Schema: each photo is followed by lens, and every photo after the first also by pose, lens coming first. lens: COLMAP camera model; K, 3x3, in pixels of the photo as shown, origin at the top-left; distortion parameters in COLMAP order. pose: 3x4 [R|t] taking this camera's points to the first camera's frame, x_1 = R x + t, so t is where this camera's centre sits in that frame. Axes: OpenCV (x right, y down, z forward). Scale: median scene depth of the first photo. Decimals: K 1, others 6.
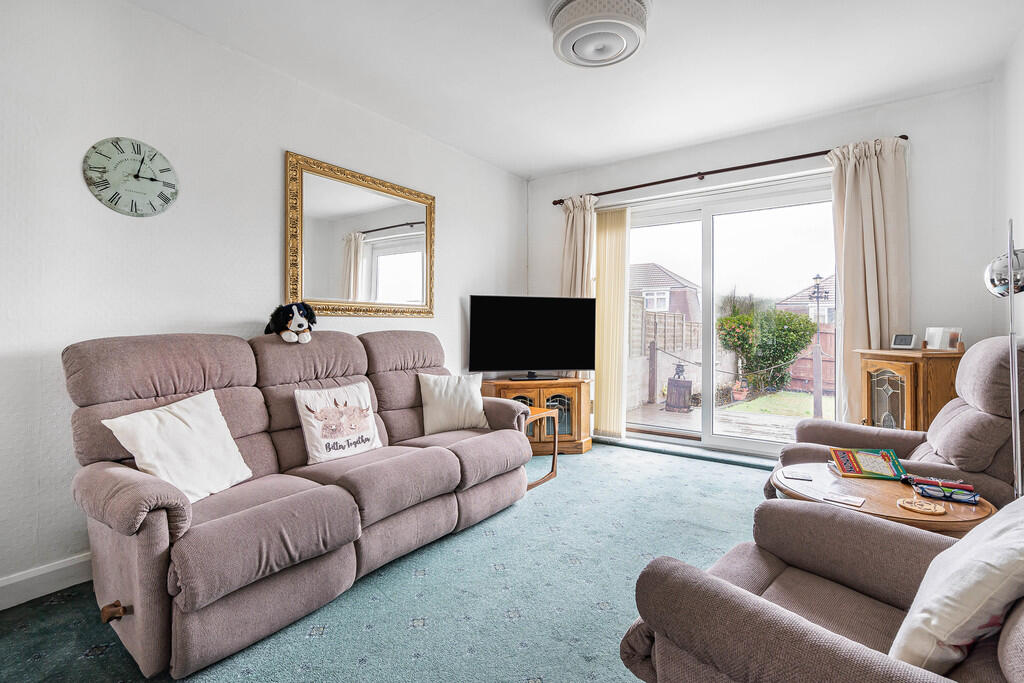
lens RADIAL K [[461.3, 0, 508.6], [0, 461.3, 323.1], [0, 0, 1]] dist [-0.000443, -0.000026]
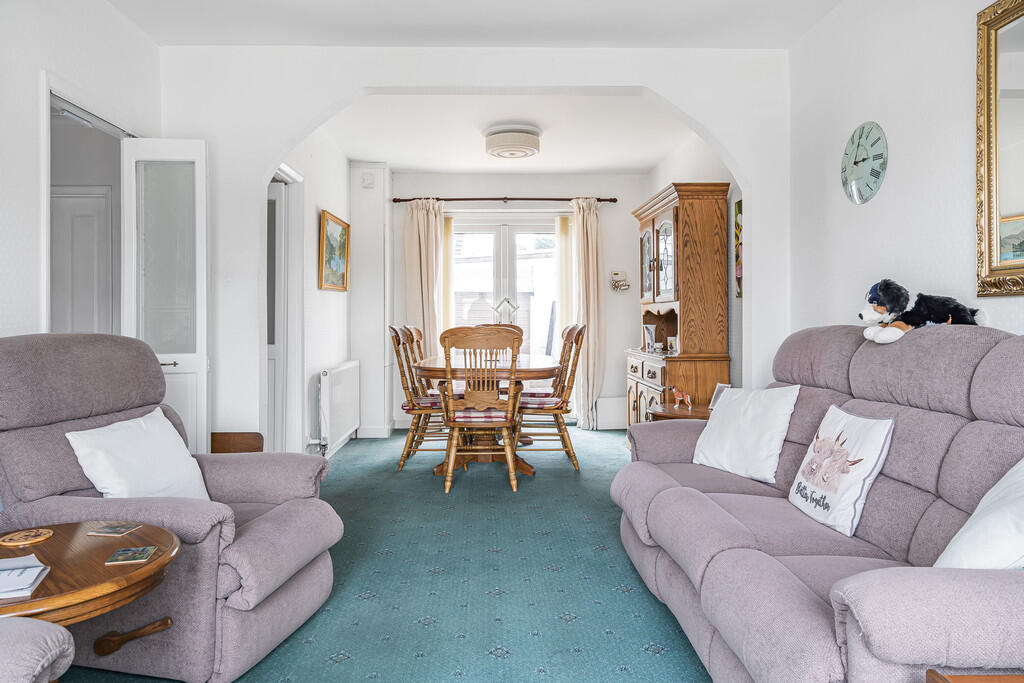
lens RADIAL K [[677.5, 0, 507.6], [0, 677.5, 317.8], [0, 0, 1]] dist [0.005046, 0.002387]
pose [[-0.786792, 0.000197, -0.617218, 0.615989], [0.004758, 0.999972, -0.005746, 0.011615], [0.617200, -0.007457, -0.786771, 1.574188]]
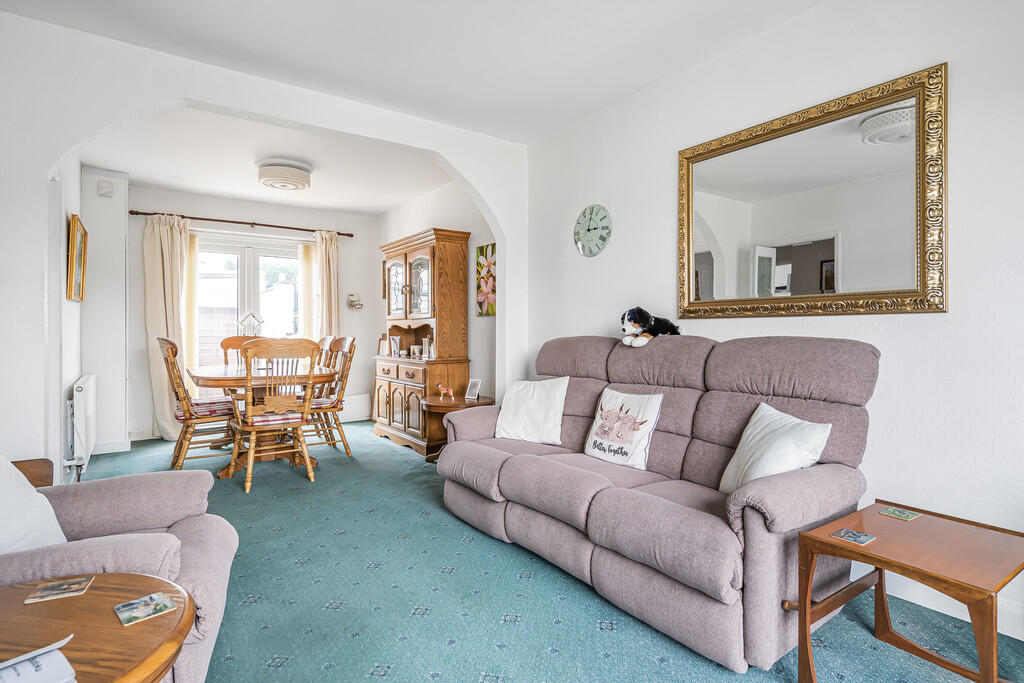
lens RADIAL K [[523.6, 0, 509.5], [0, 523.6, 331.6], [0, 0, 1]] dist [0.000445, 0.000750]
pose [[-0.315749, -0.001095, -0.948842, 0.829436], [0.004348, 0.999987, -0.002601, 0.012142], [0.948833, -0.004947, -0.315740, 1.216352]]
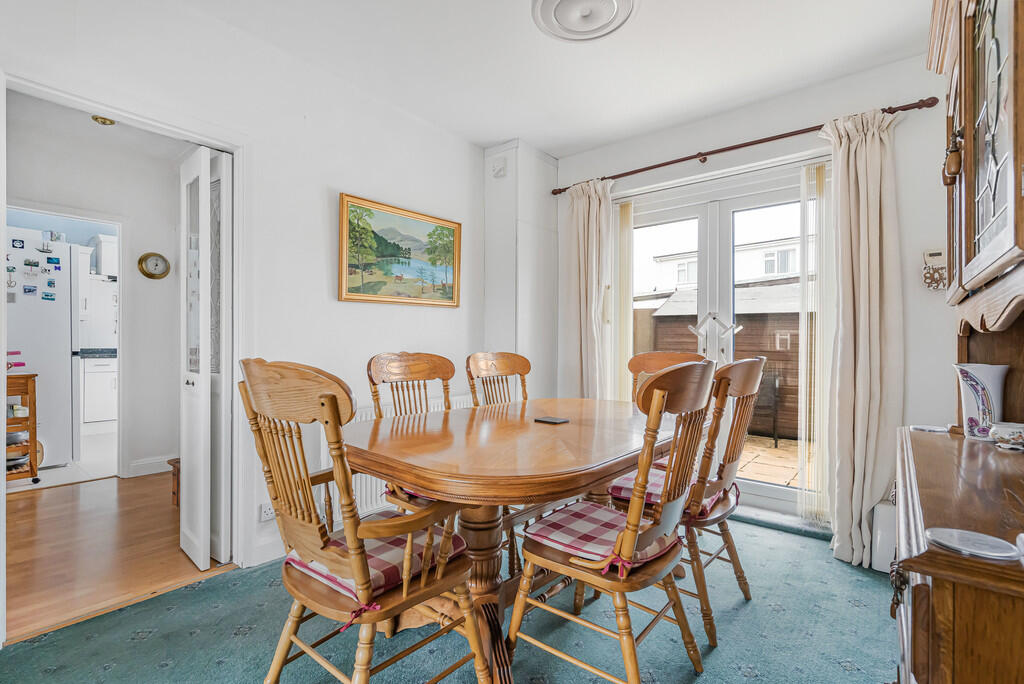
lens RADIAL K [[473.5, 0, 512.4], [0, 473.5, 344.4], [0, 0, 1]] dist [-0.000251, -0.000033]
pose [[-0.998949, -0.007203, 0.045265, -0.796299], [-0.007415, 0.999962, -0.004512, 0.007980], [-0.045231, -0.004843, -0.998965, 0.536439]]
